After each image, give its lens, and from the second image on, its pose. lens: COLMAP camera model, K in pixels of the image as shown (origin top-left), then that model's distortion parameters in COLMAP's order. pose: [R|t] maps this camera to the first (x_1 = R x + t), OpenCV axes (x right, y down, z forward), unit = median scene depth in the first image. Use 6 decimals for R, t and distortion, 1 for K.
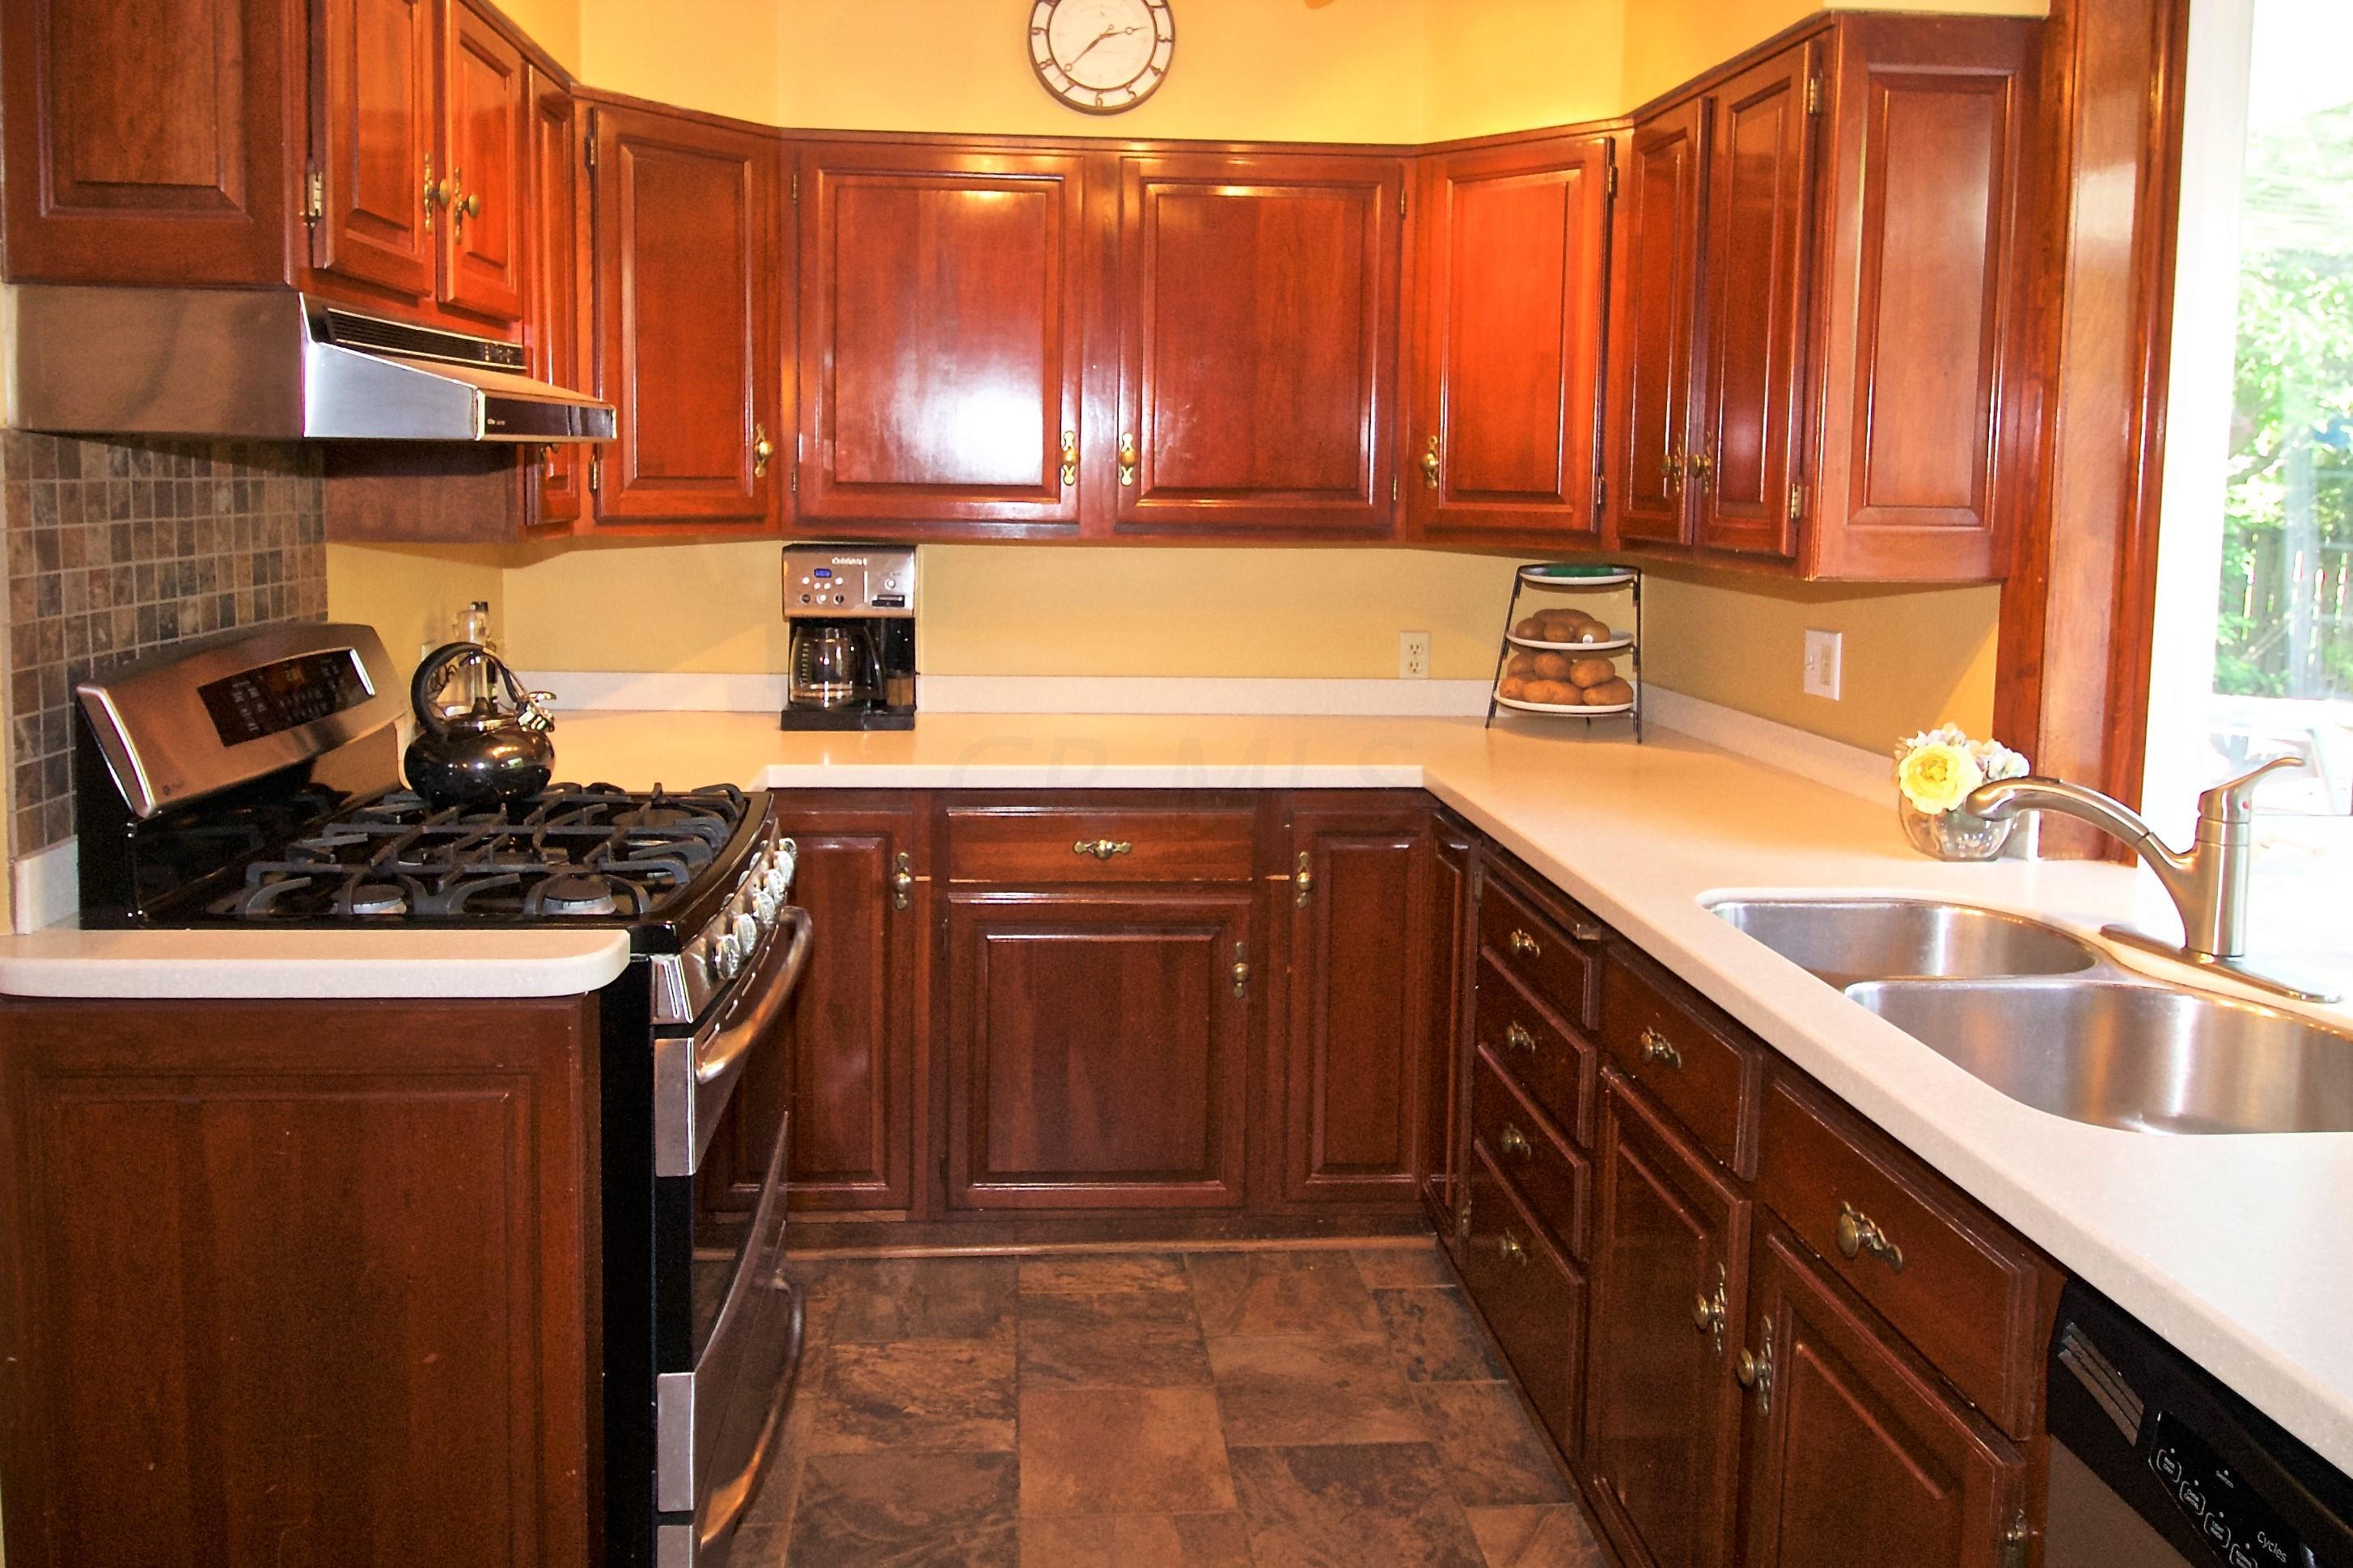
lens RADIAL K [[1608.6, 0, 1119.4], [0, 1608.6, 593.8], [0, 0, 1]] dist [-0.008523, -0.002311]
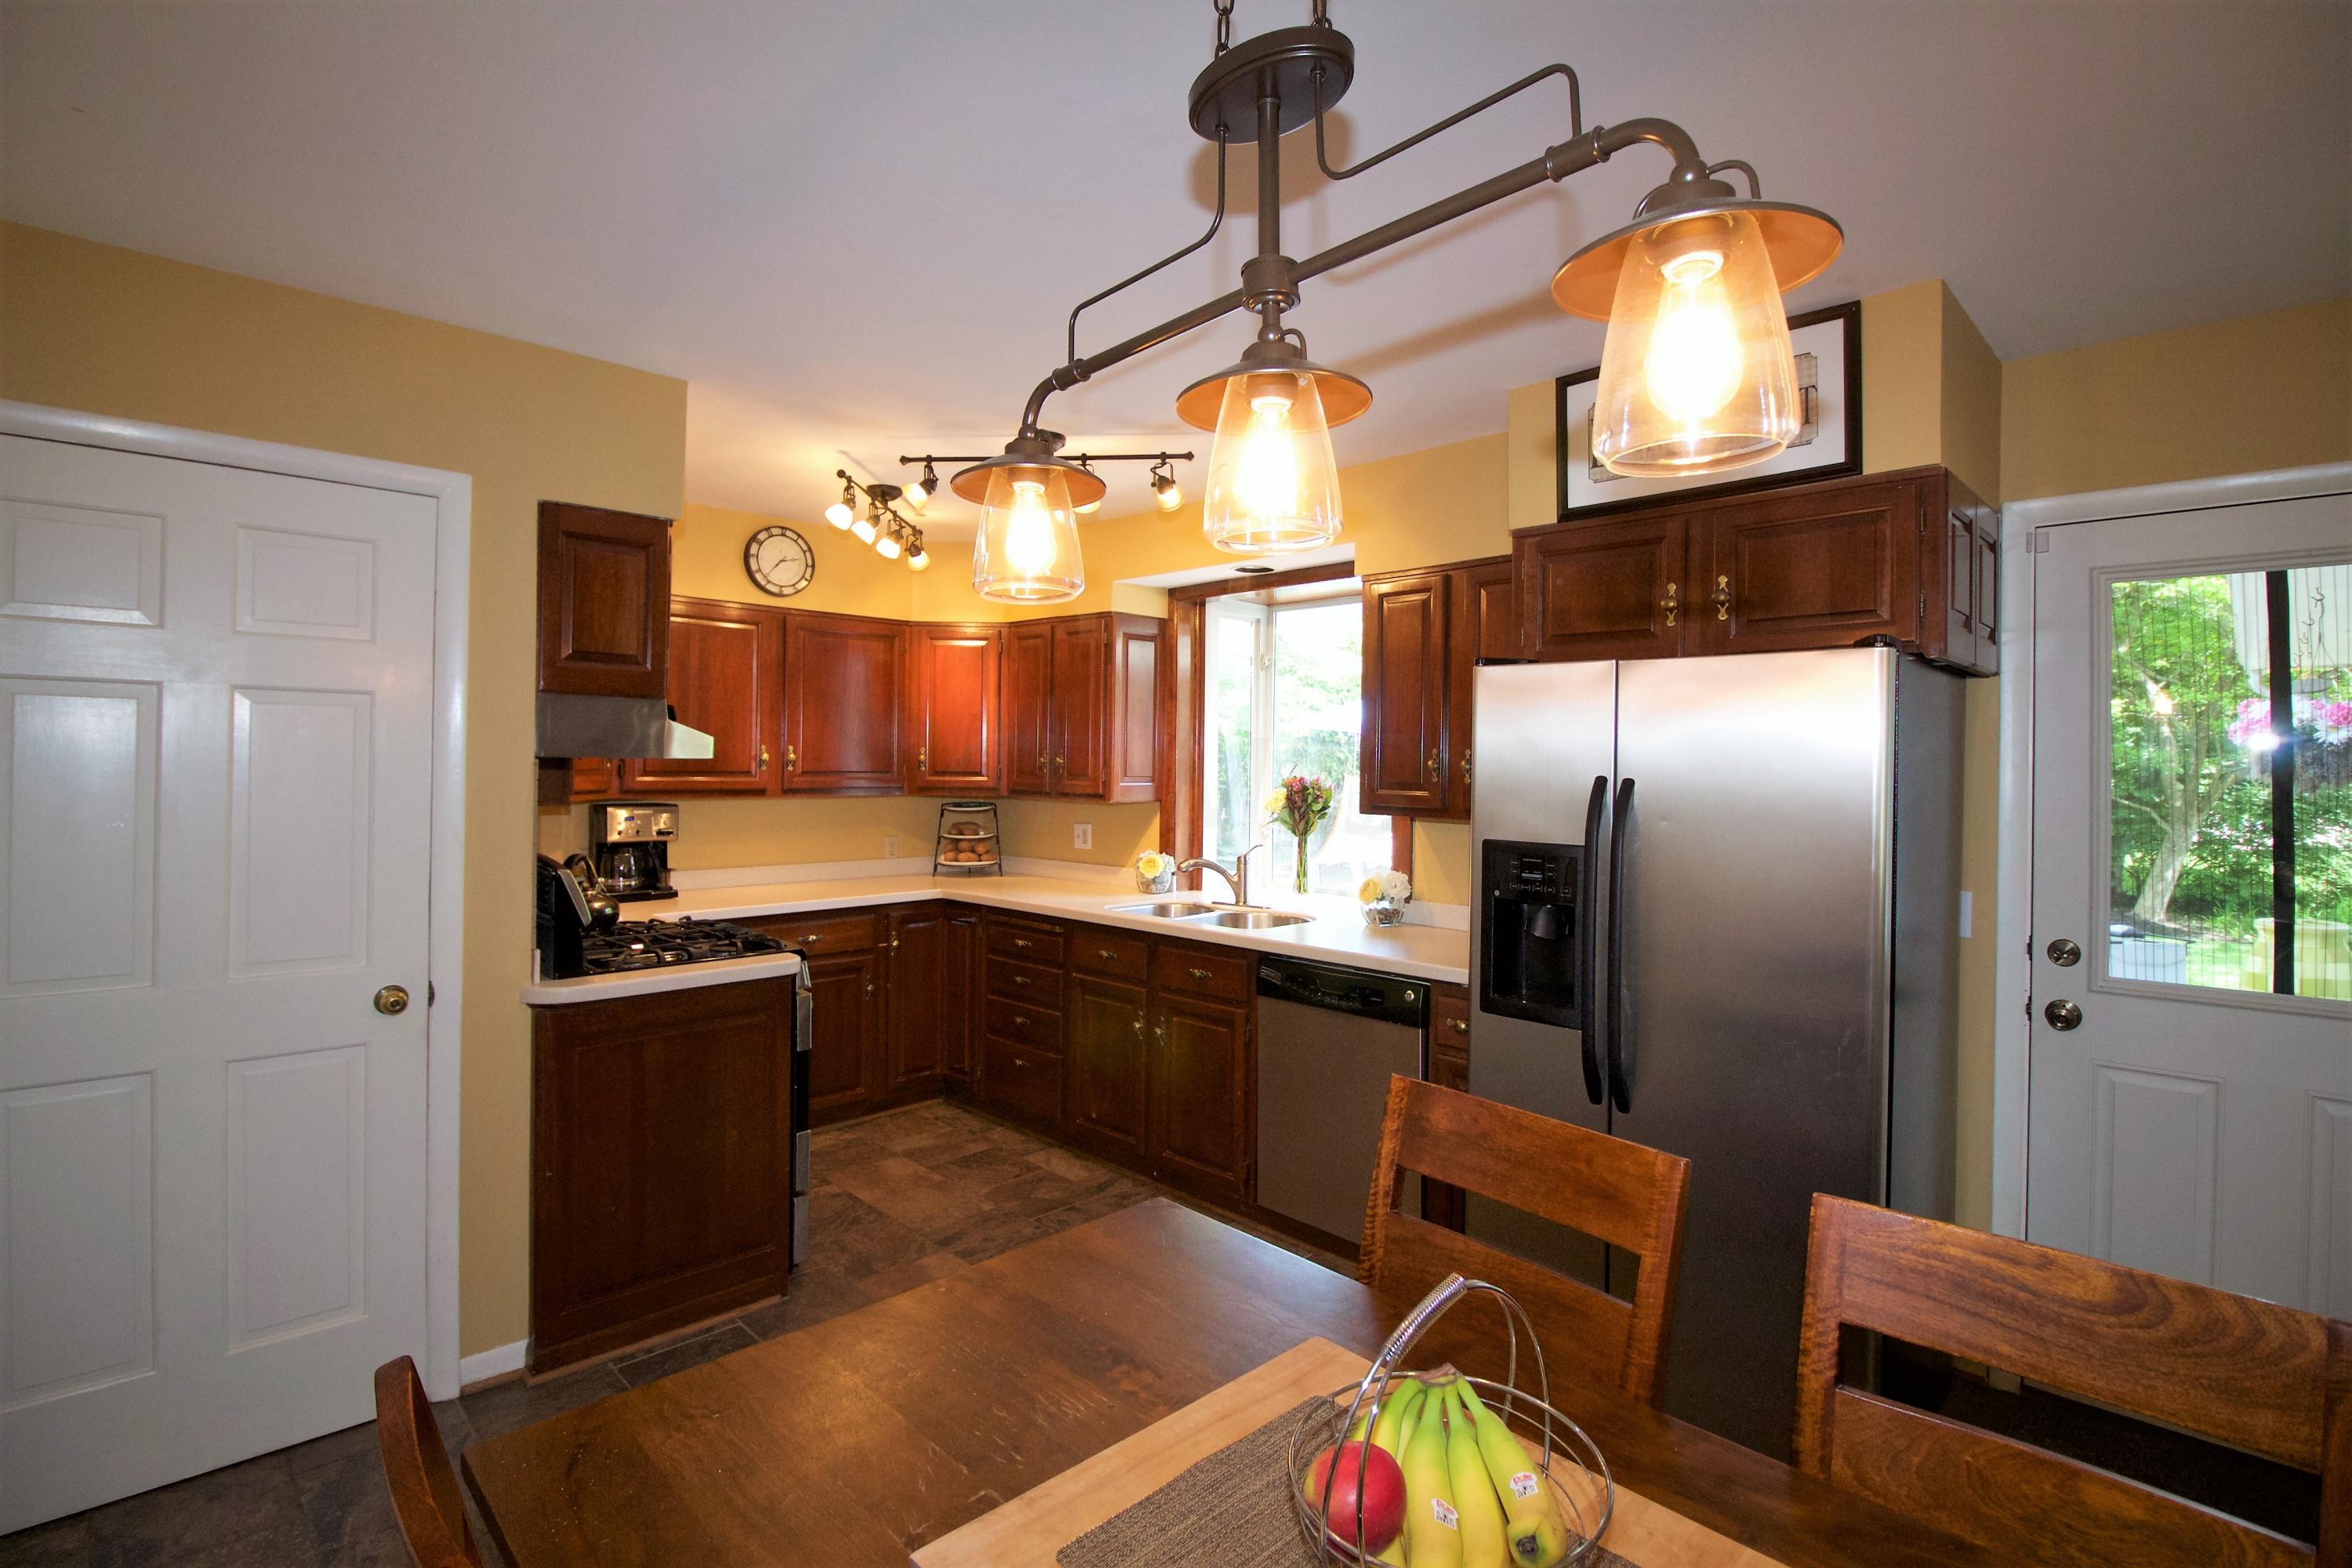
lens RADIAL K [[1078.1, 0, 1172.8], [0, 1078.1, 772.7], [0, 0, 1]] dist [-0.000416, 0.000013]
pose [[0.756200, -0.013996, 0.654191, -0.608568], [0.048525, 0.998218, -0.034735, 0.009037], [-0.652539, 0.058012, 0.755531, -0.439617]]
